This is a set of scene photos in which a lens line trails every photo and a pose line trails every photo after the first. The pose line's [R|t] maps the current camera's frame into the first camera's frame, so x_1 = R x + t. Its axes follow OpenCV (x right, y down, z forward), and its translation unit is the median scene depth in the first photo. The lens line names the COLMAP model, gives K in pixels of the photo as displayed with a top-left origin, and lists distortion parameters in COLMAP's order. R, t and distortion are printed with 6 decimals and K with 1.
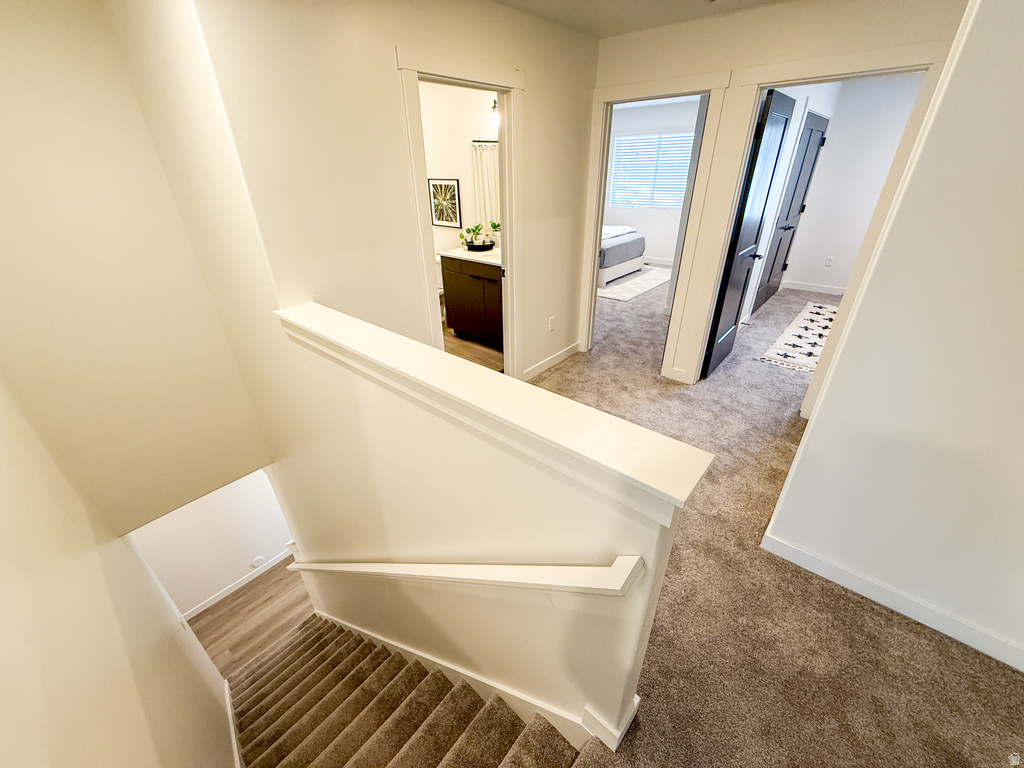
lens RADIAL K [[406.6, 0, 510.2], [0, 406.6, 381.7], [0, 0, 1]] dist [0.000250, -0.000352]
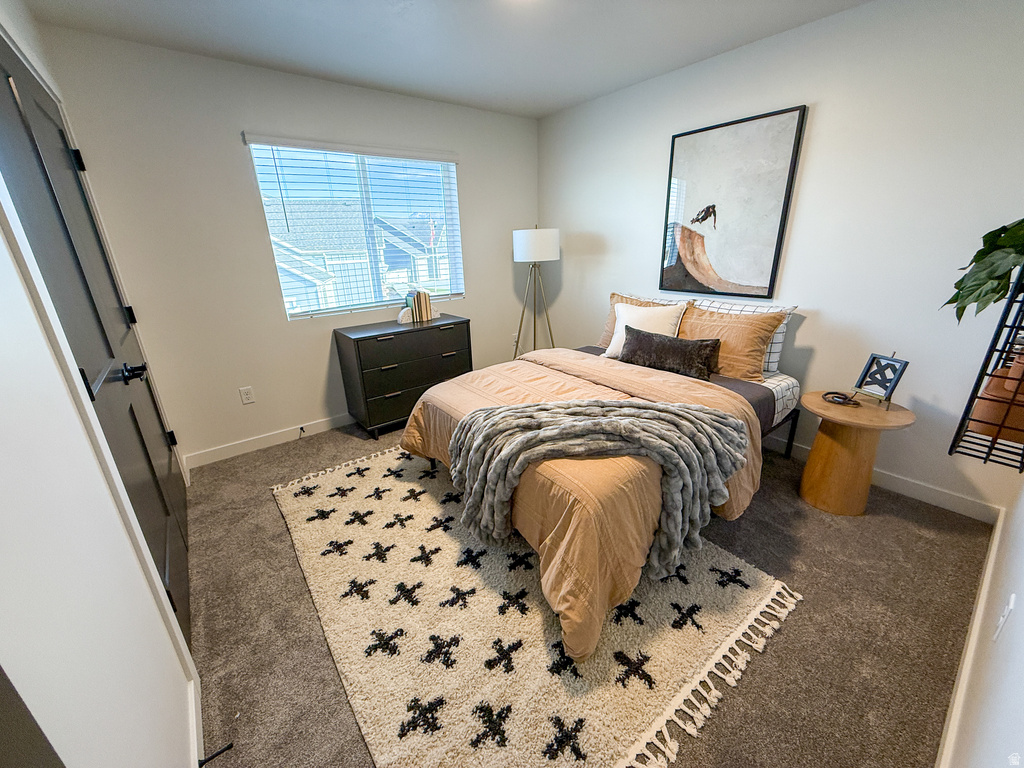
lens RADIAL K [[406.6, 0, 508.2], [0, 406.6, 386.8], [0, 0, 1]] dist [0.000250, -0.000352]
pose [[0.193905, -0.320552, 0.927172, 0.422744], [0.487873, 0.851460, 0.192345, -0.280222], [-0.851106, 0.415045, 0.321491, 0.622055]]
